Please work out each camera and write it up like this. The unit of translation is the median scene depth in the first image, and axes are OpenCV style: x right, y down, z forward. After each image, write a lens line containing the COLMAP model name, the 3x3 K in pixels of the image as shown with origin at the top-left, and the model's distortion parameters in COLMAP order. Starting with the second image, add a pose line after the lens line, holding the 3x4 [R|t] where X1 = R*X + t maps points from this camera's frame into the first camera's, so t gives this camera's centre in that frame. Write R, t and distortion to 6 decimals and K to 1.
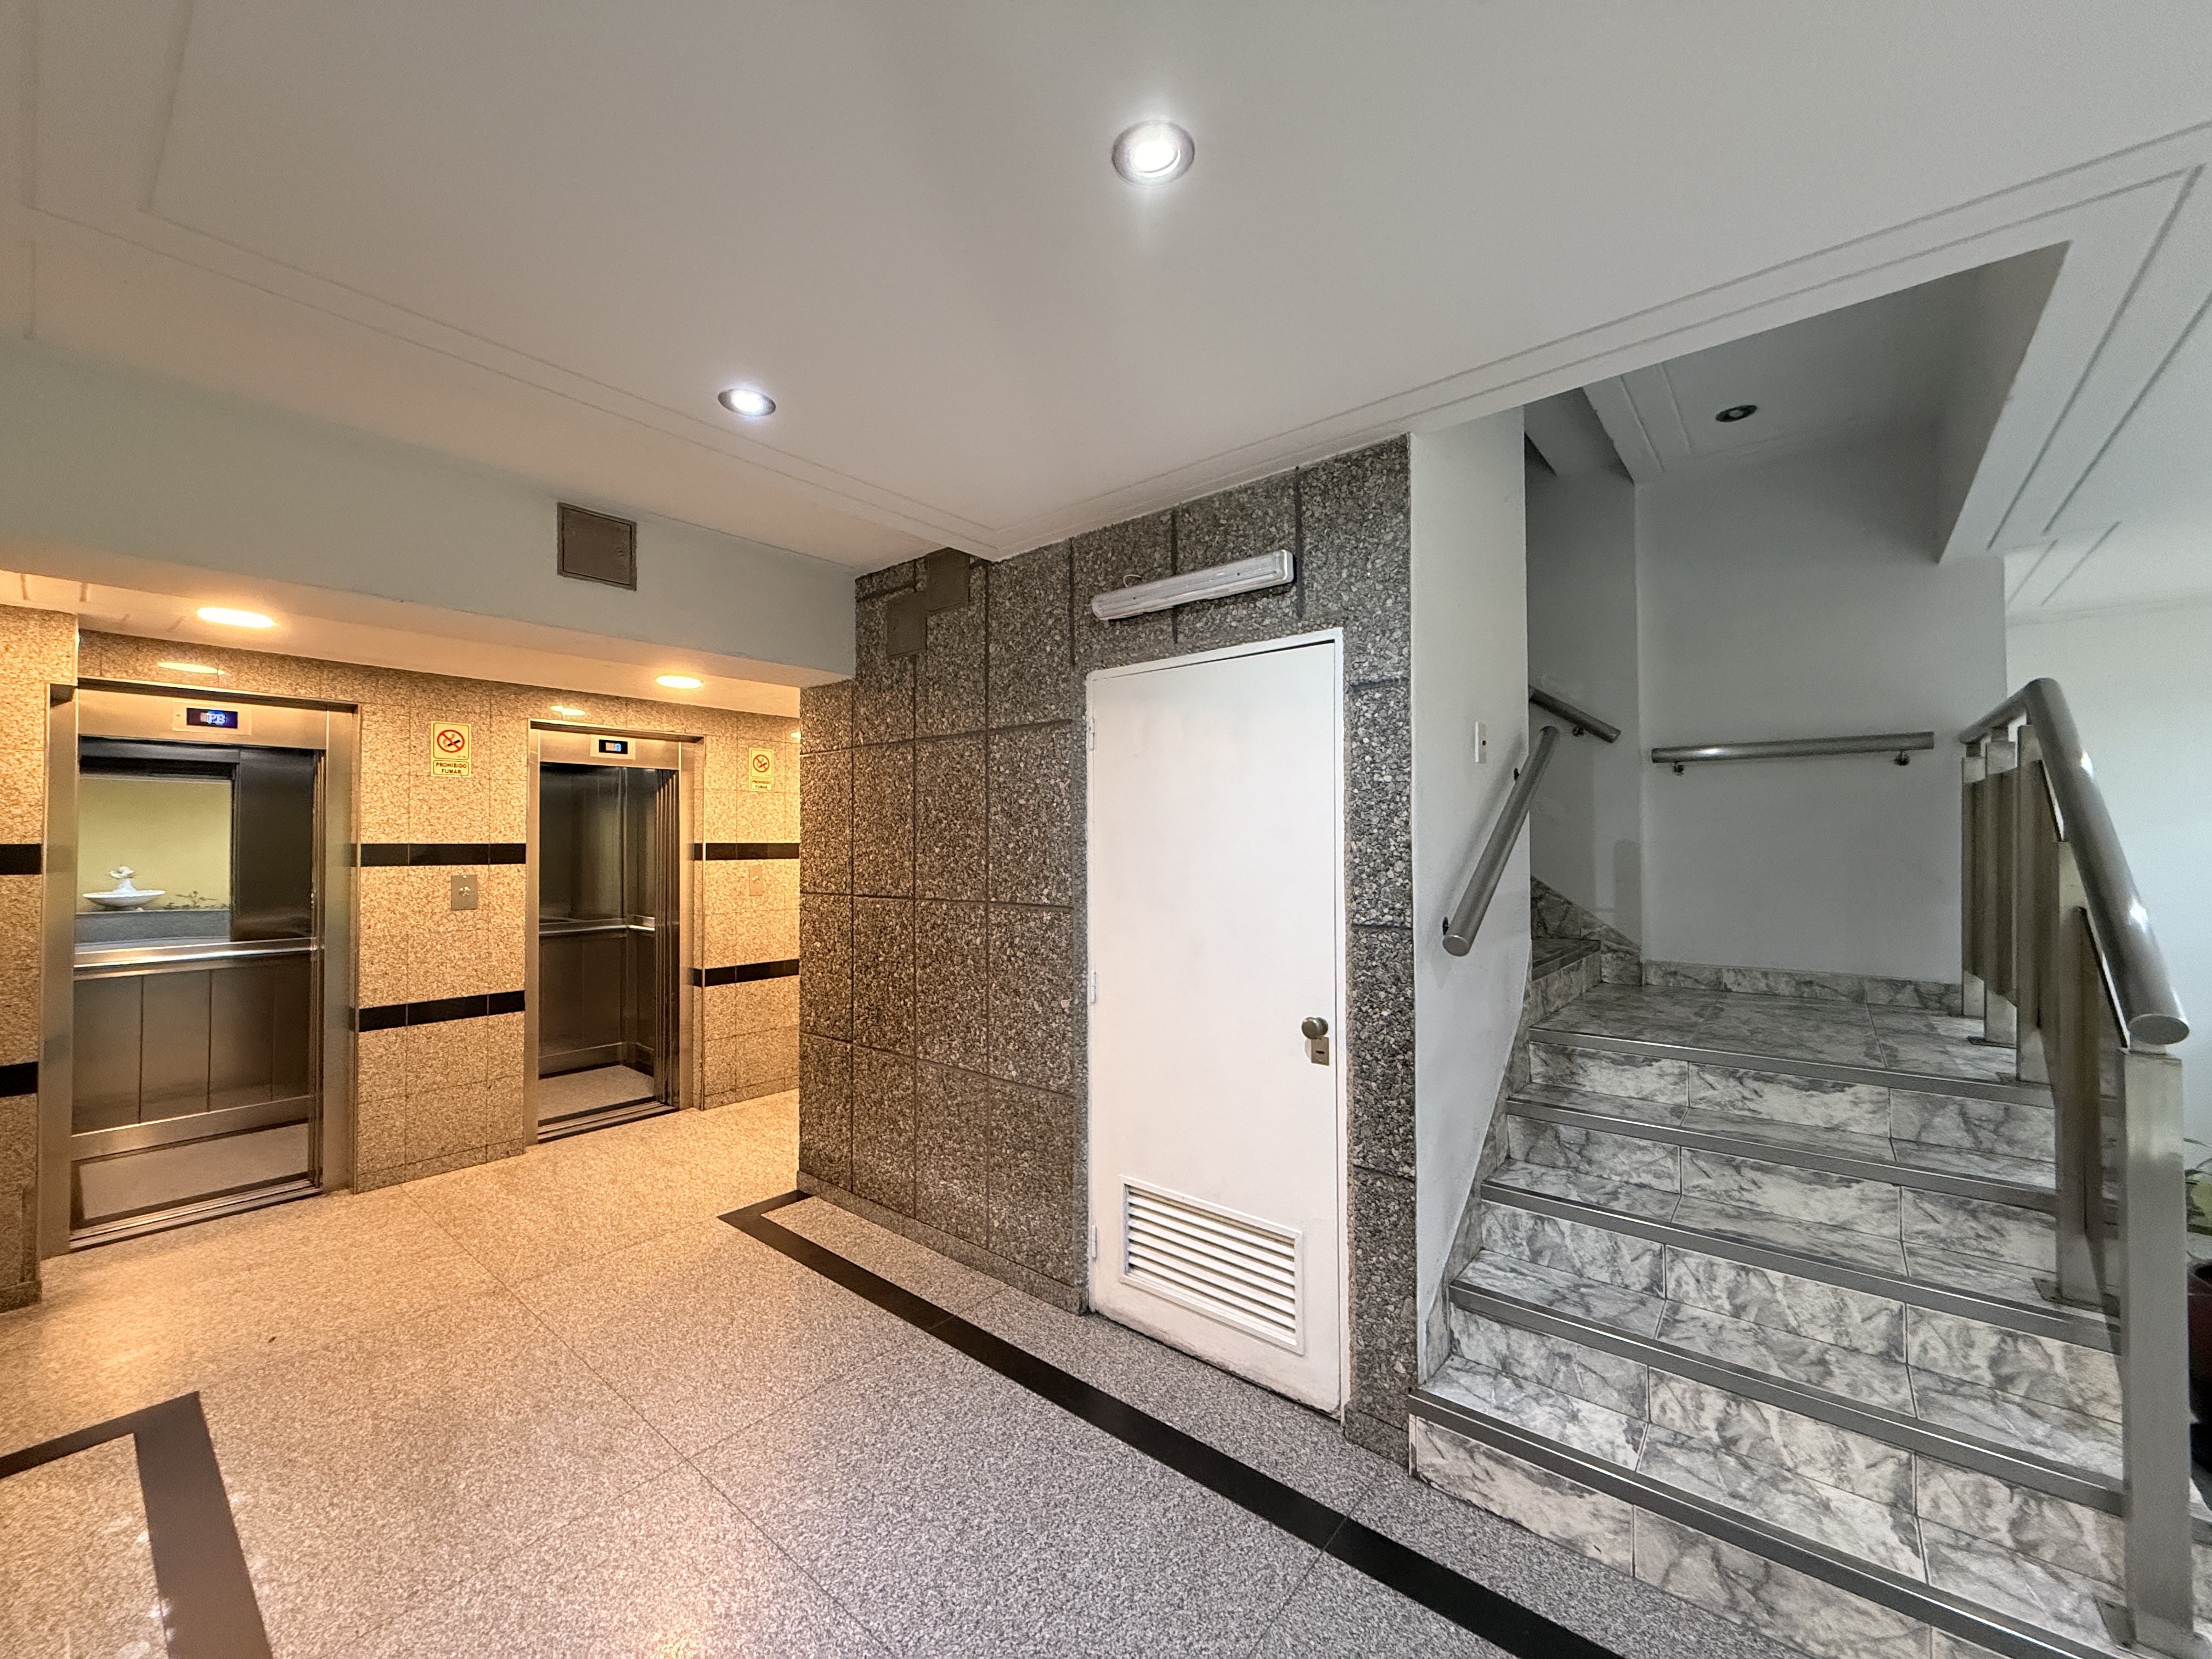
lens RADIAL K [[874.6, 0, 1100.2], [0, 874.6, 829.2], [0, 0, 1]] dist [-0.000369, 0.000283]
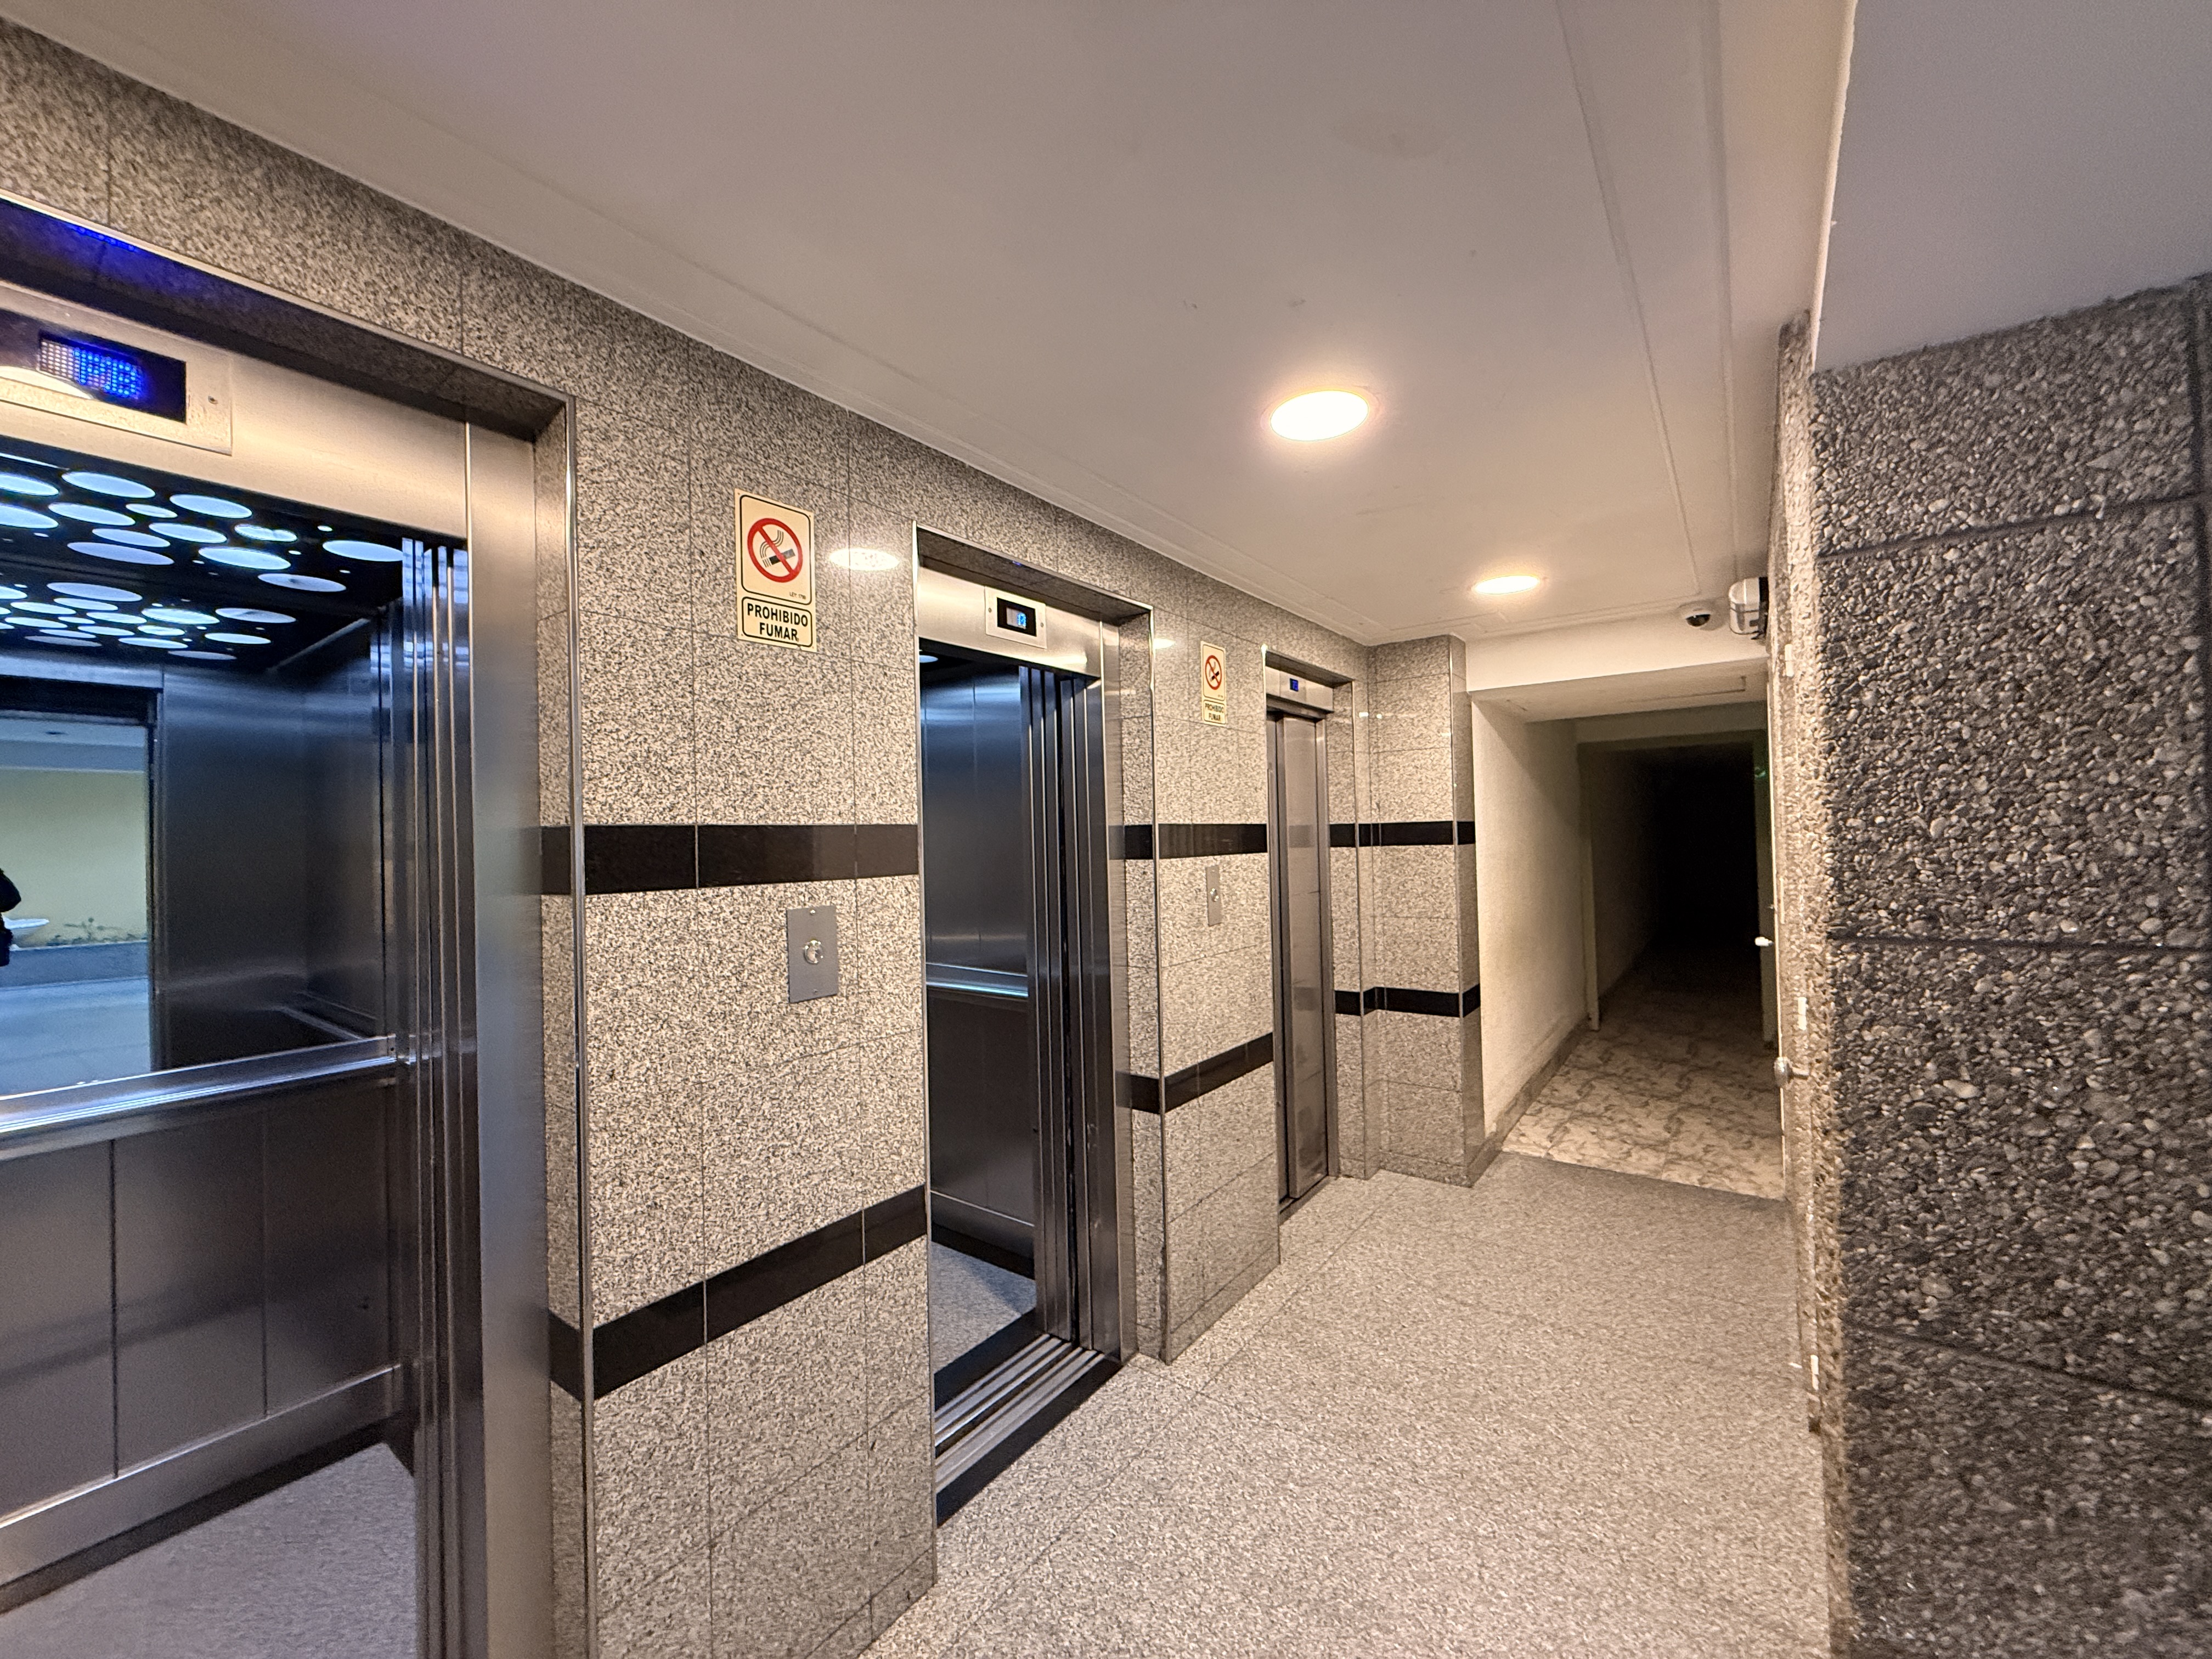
lens RADIAL K [[874.6, 0, 1100.2], [0, 874.6, 829.2], [0, 0, 1]] dist [-0.000369, 0.000283]
pose [[0.998402, -0.019513, 0.053028, -0.630530], [0.019175, 0.999792, 0.006882, 0.018368], [-0.053151, -0.005854, 0.998569, 0.623370]]
